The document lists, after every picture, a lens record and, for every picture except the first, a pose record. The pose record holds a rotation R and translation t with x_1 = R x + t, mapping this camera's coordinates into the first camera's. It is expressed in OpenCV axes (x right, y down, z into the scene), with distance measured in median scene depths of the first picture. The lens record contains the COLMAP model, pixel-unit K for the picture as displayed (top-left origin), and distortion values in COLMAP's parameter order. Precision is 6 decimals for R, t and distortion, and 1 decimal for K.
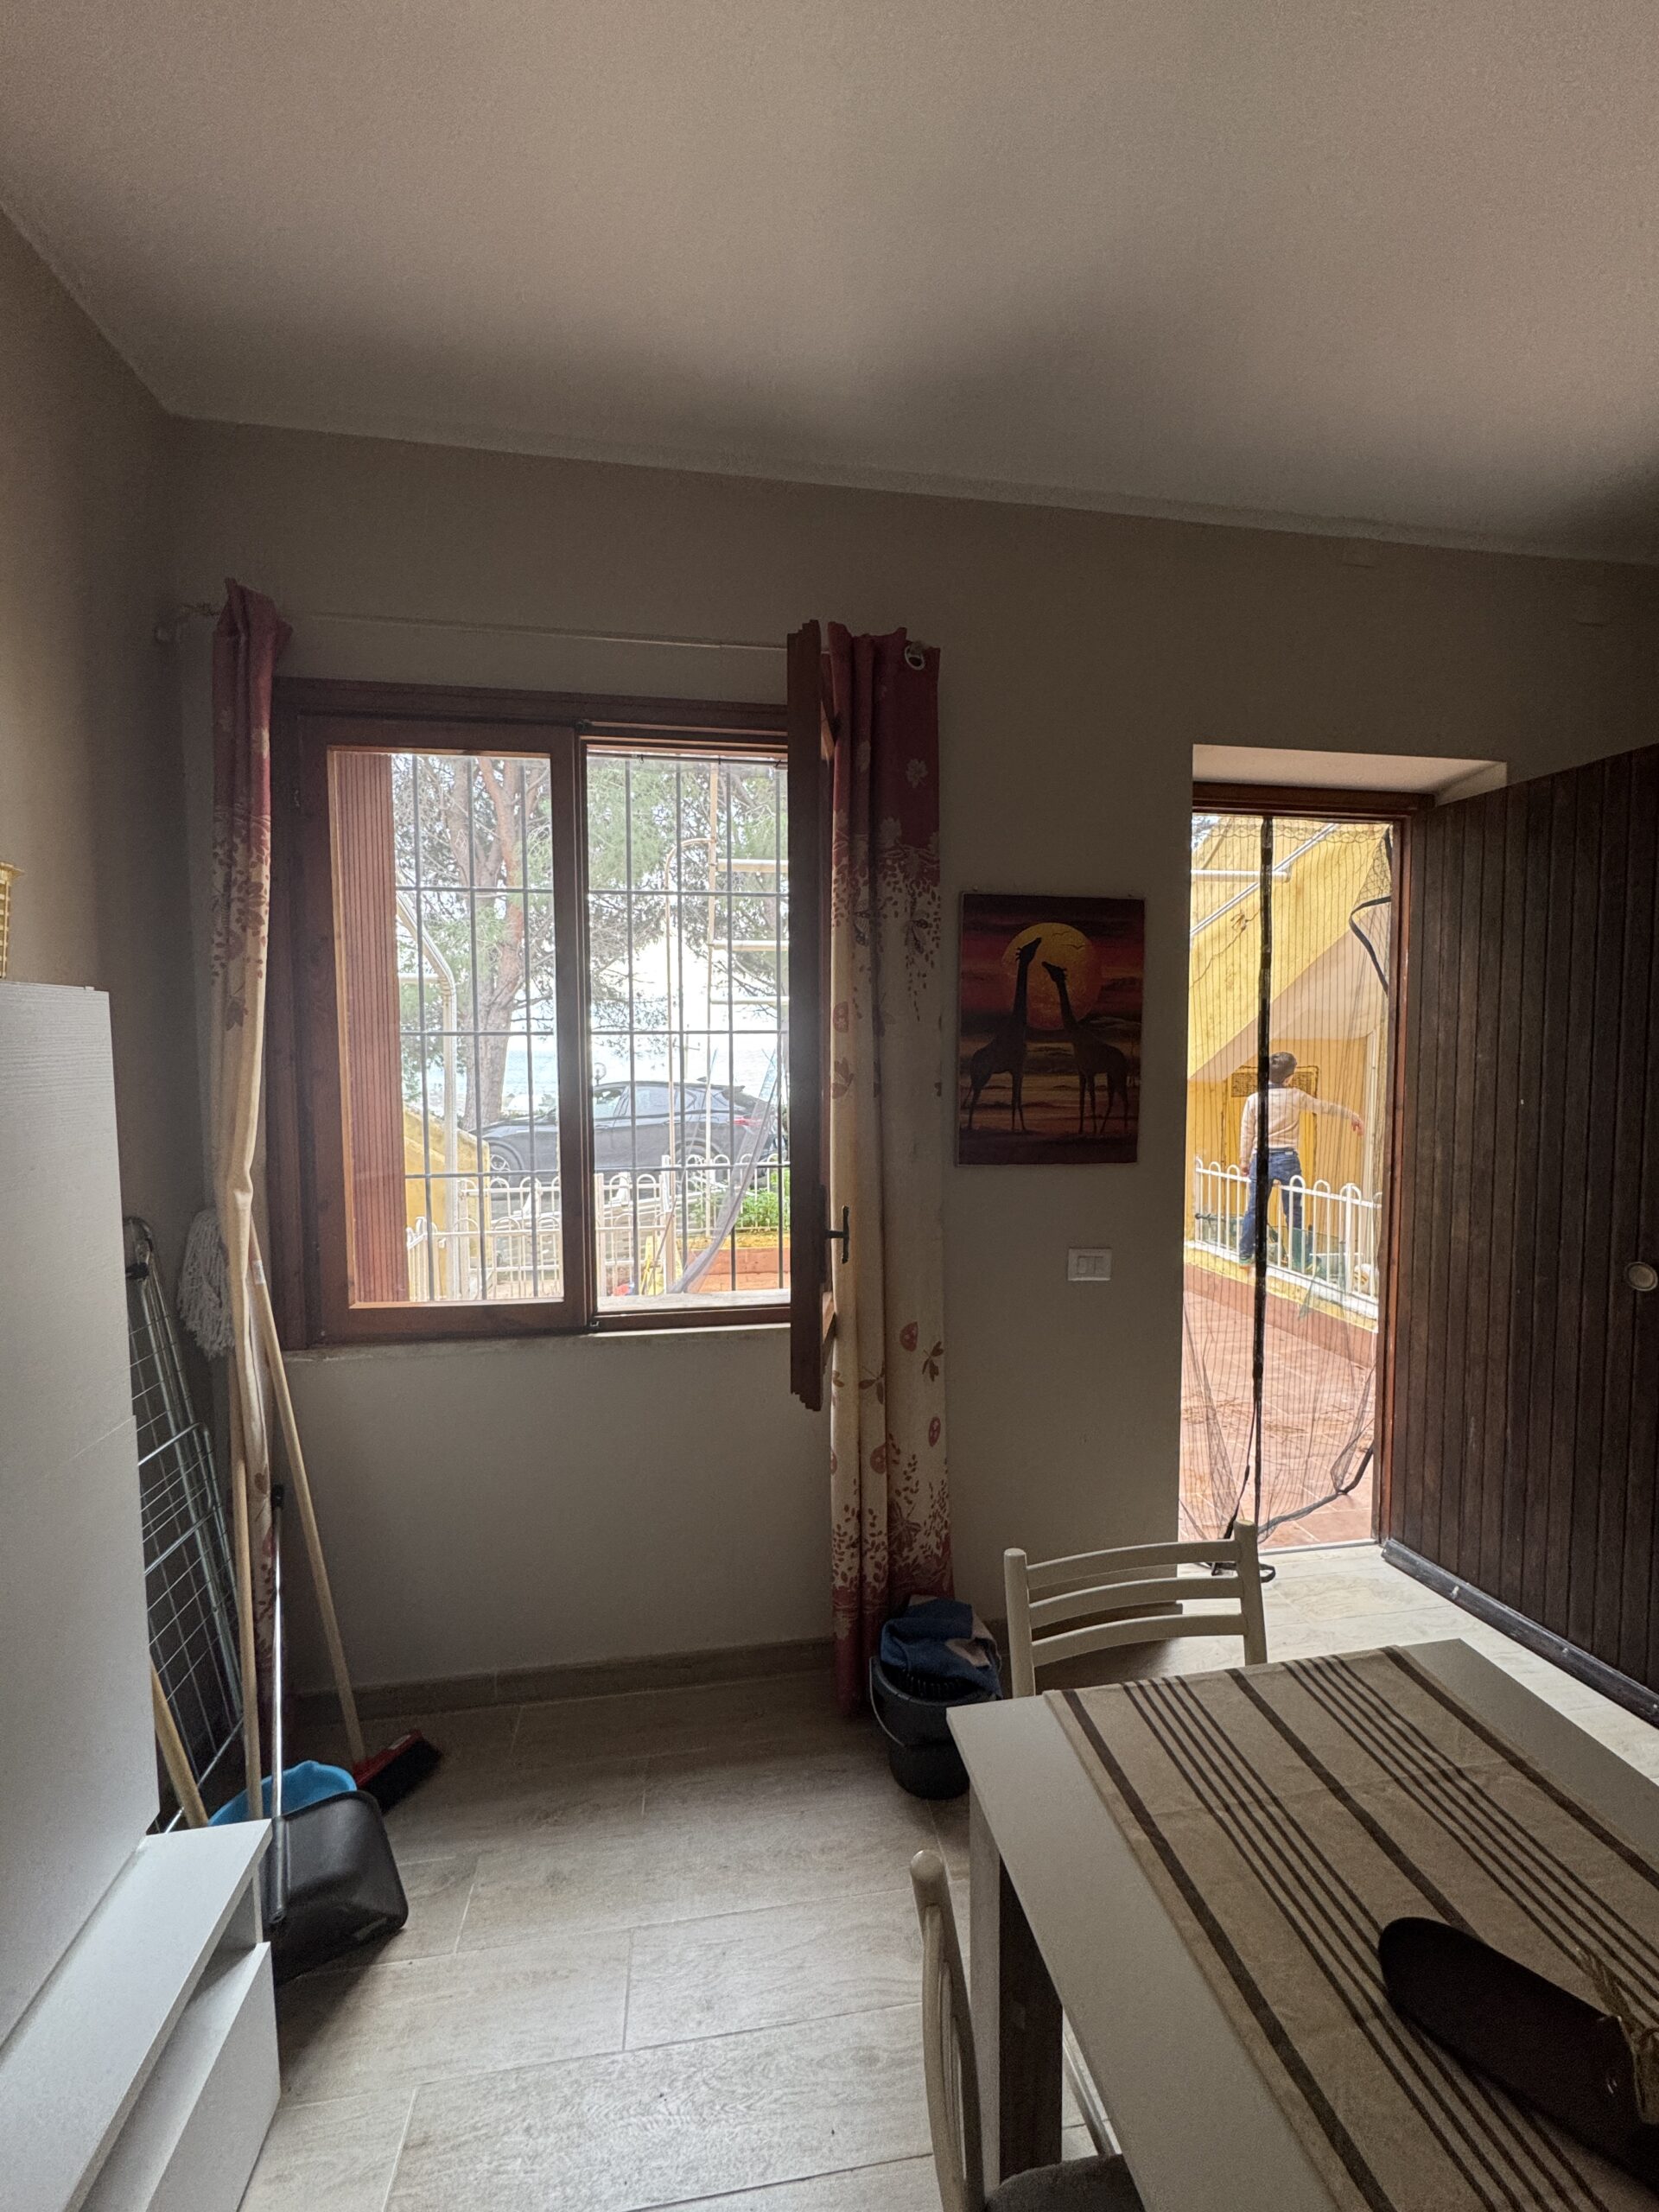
lens RADIAL K [[882.0, 0, 824.2], [0, 882.0, 1102.5], [0, 0, 1]] dist [-0.001180, -0.000209]
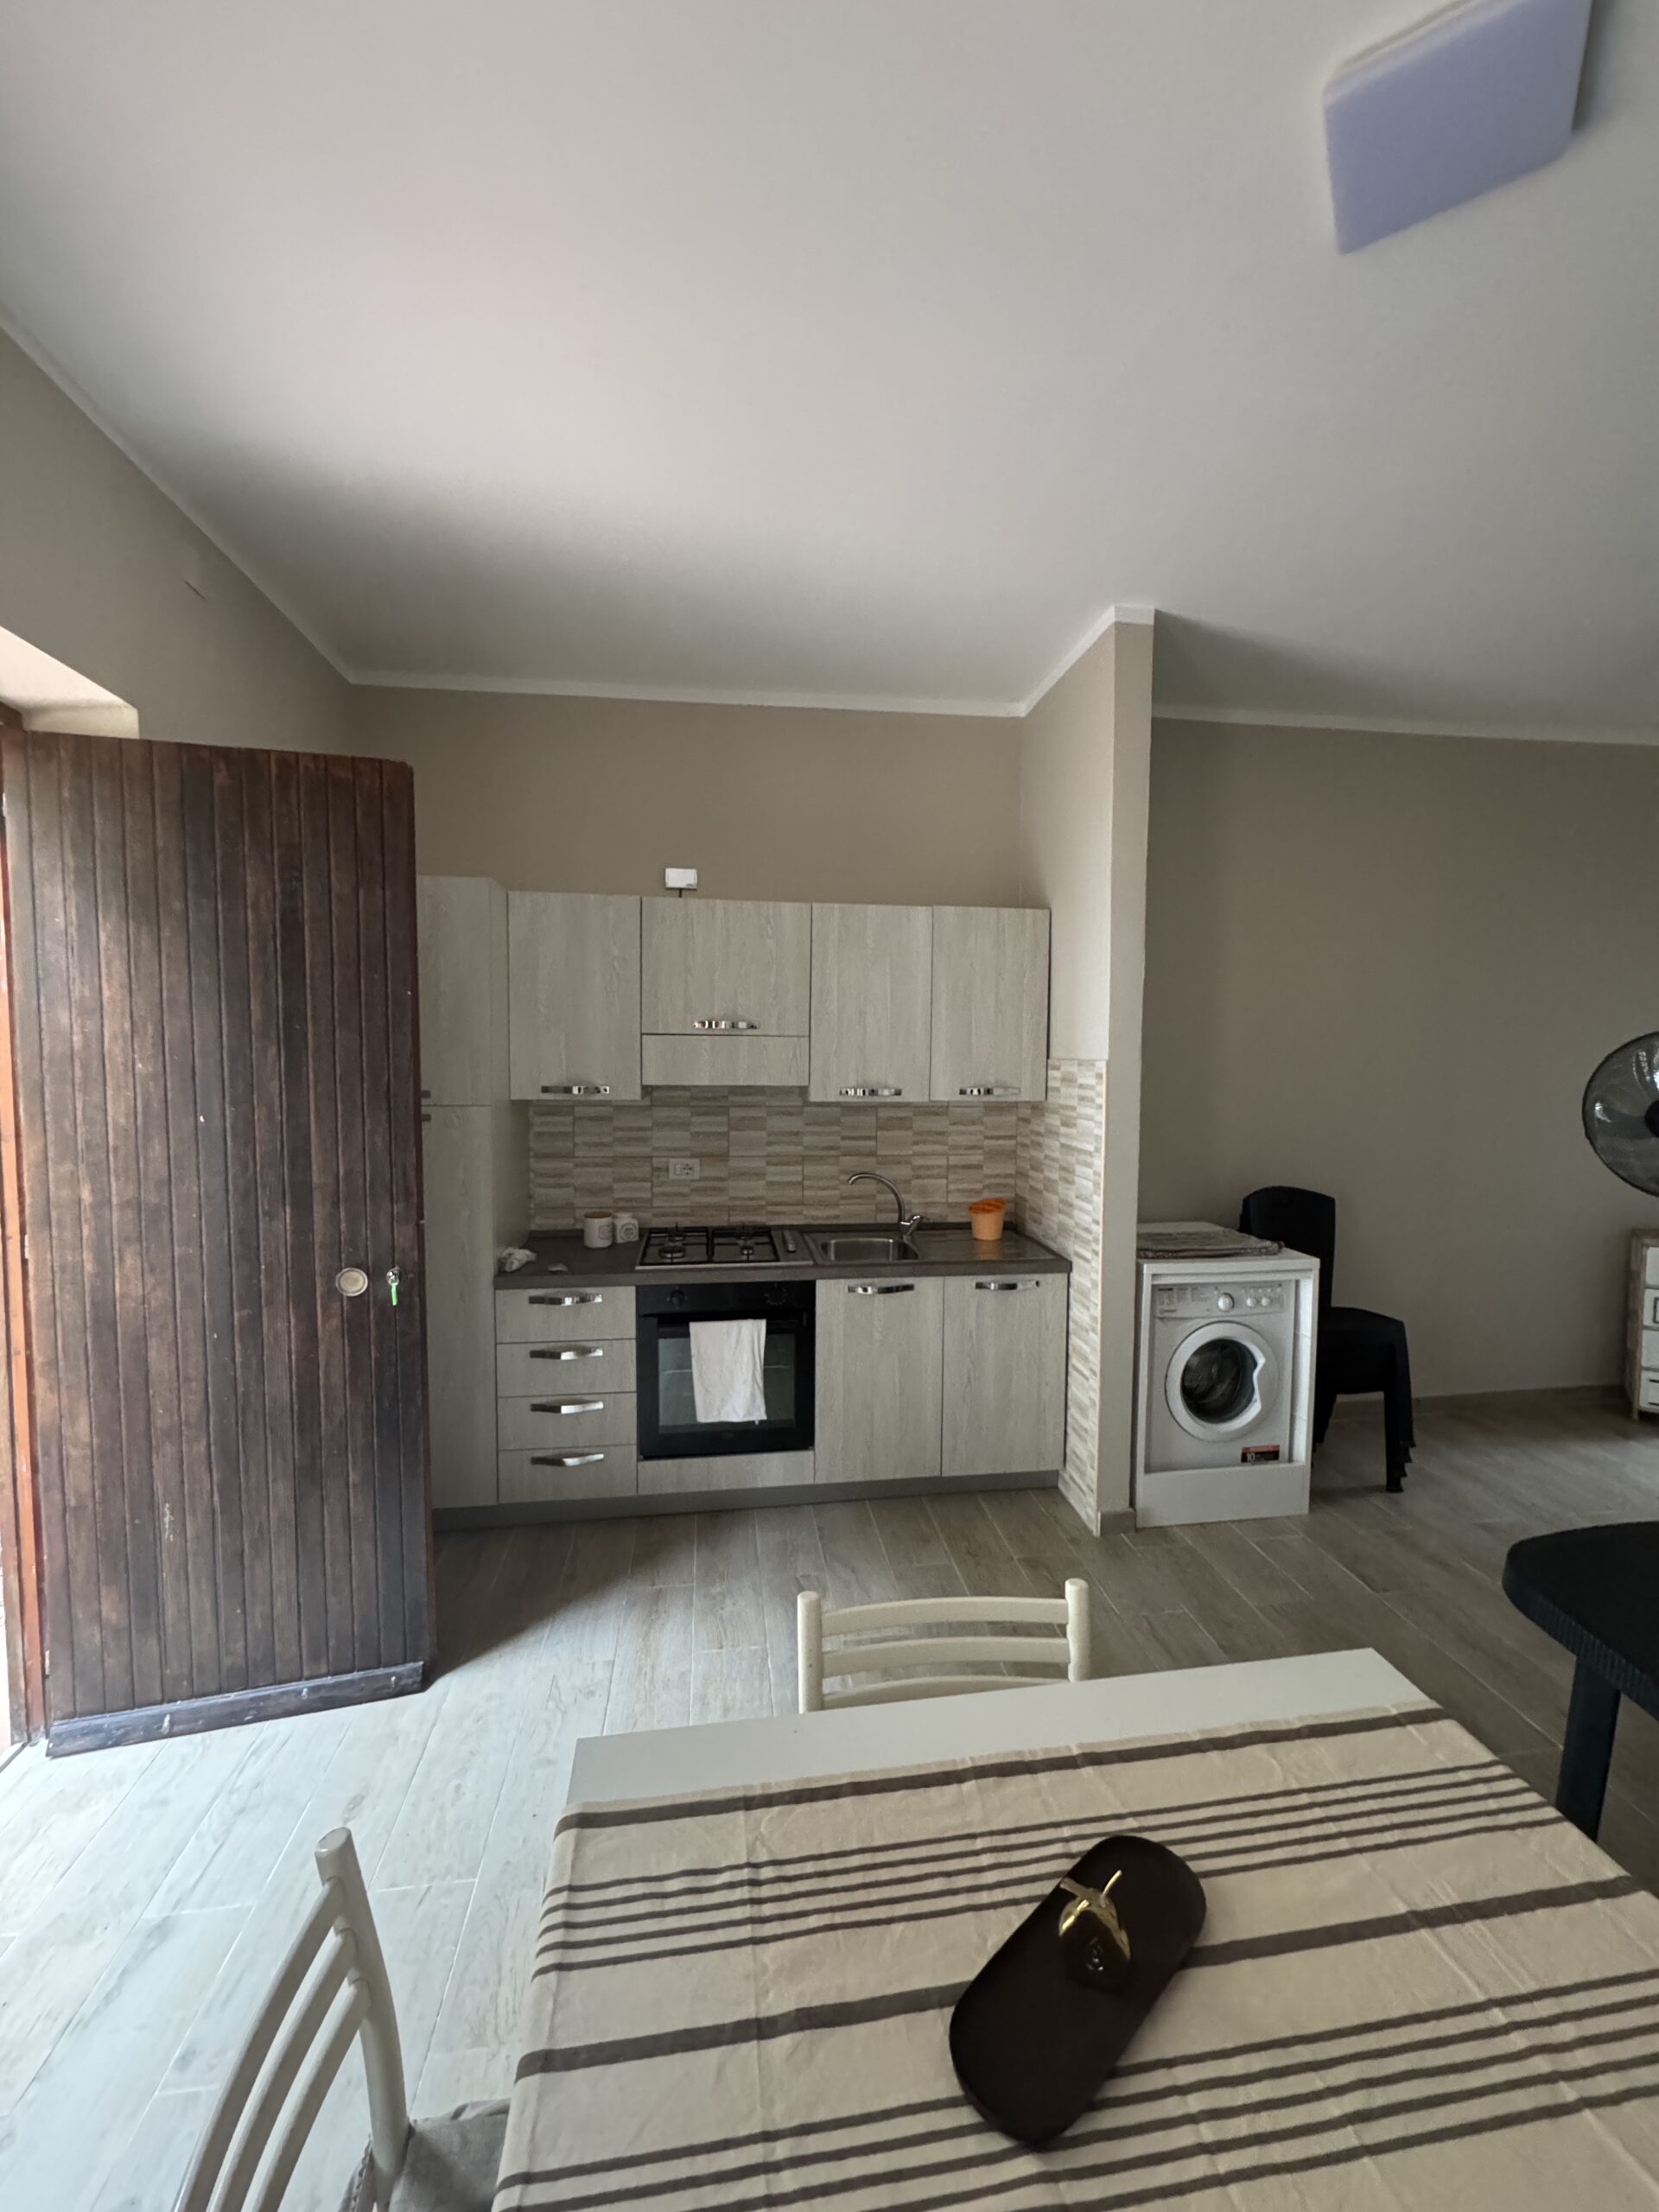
lens RADIAL K [[882.0, 0, 828.1], [0, 882.0, 1101.3], [0, 0, 1]] dist [-0.001180, -0.000209]
pose [[0.008674, -0.055801, 0.998404, -0.065394], [0.052173, 0.997107, 0.055276, -0.034291], [-0.998600, 0.051610, 0.011560, 0.384780]]
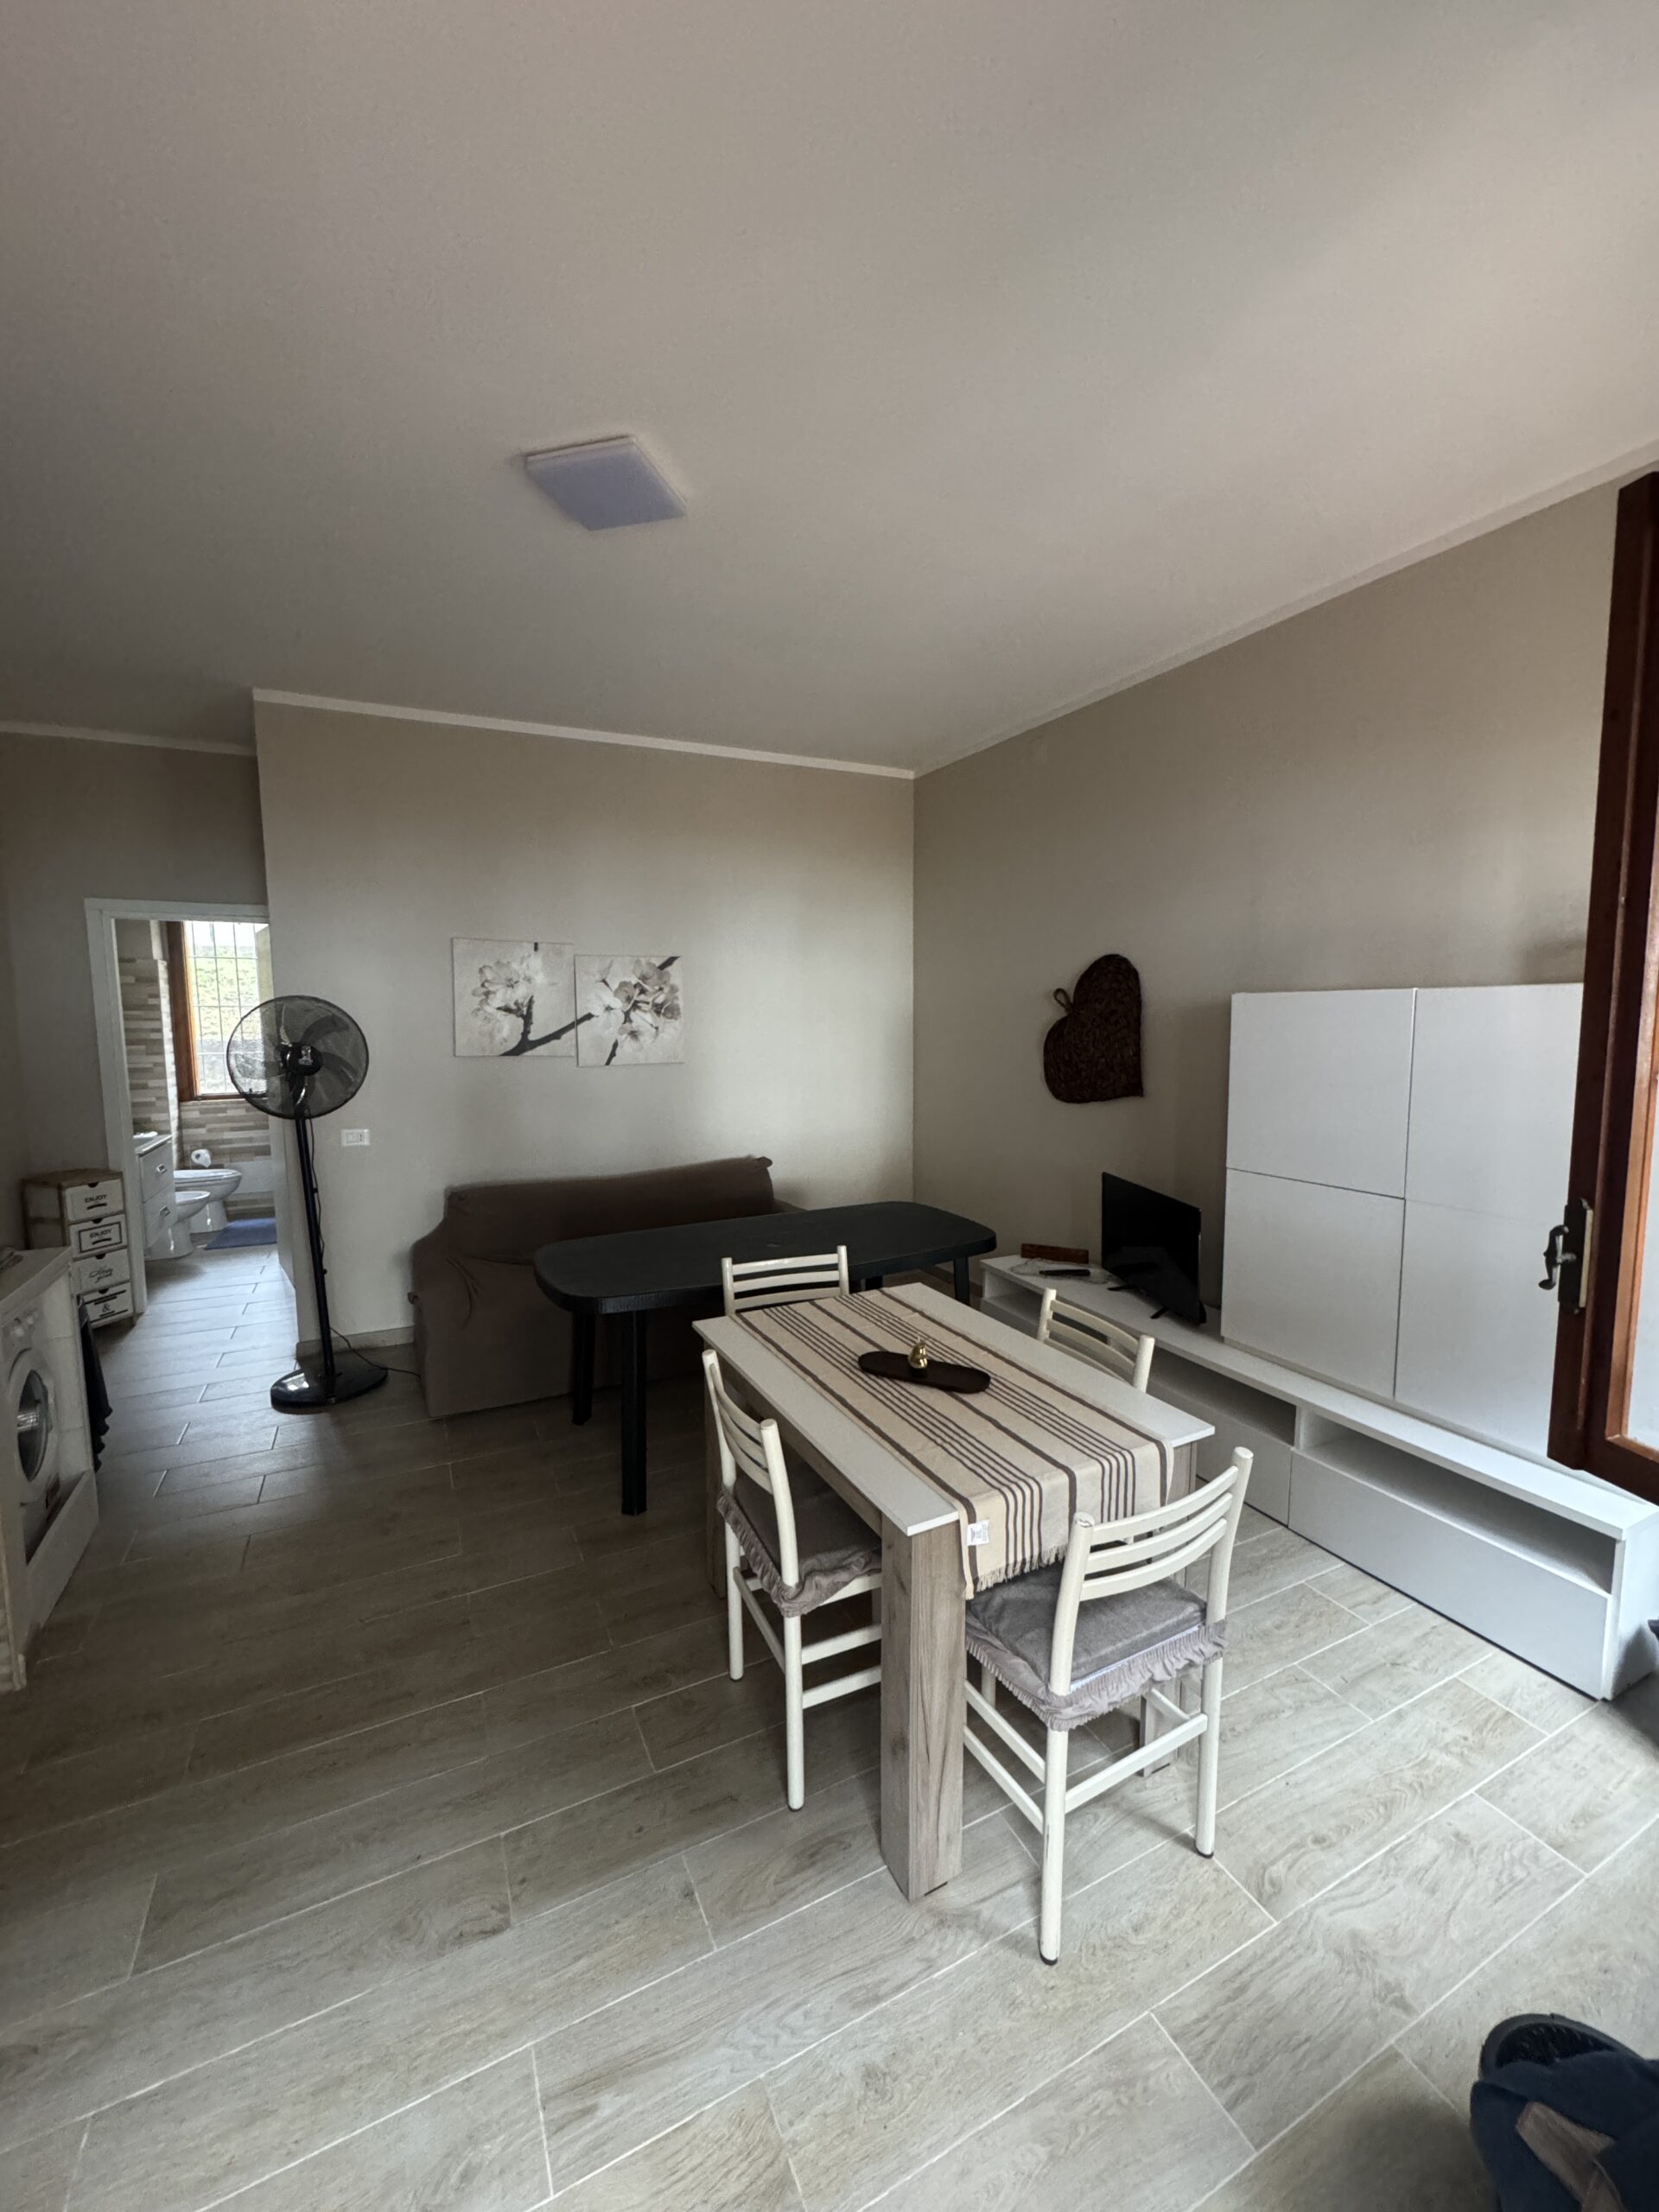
lens RADIAL K [[882.0, 0, 823.7], [0, 882.0, 1101.0], [0, 0, 1]] dist [-0.001180, -0.000209]
pose [[-0.952966, 0.041284, -0.300252, 0.638156], [-0.007691, 0.987066, 0.160130, -0.081152], [0.302980, 0.154908, -0.940323, 1.087118]]
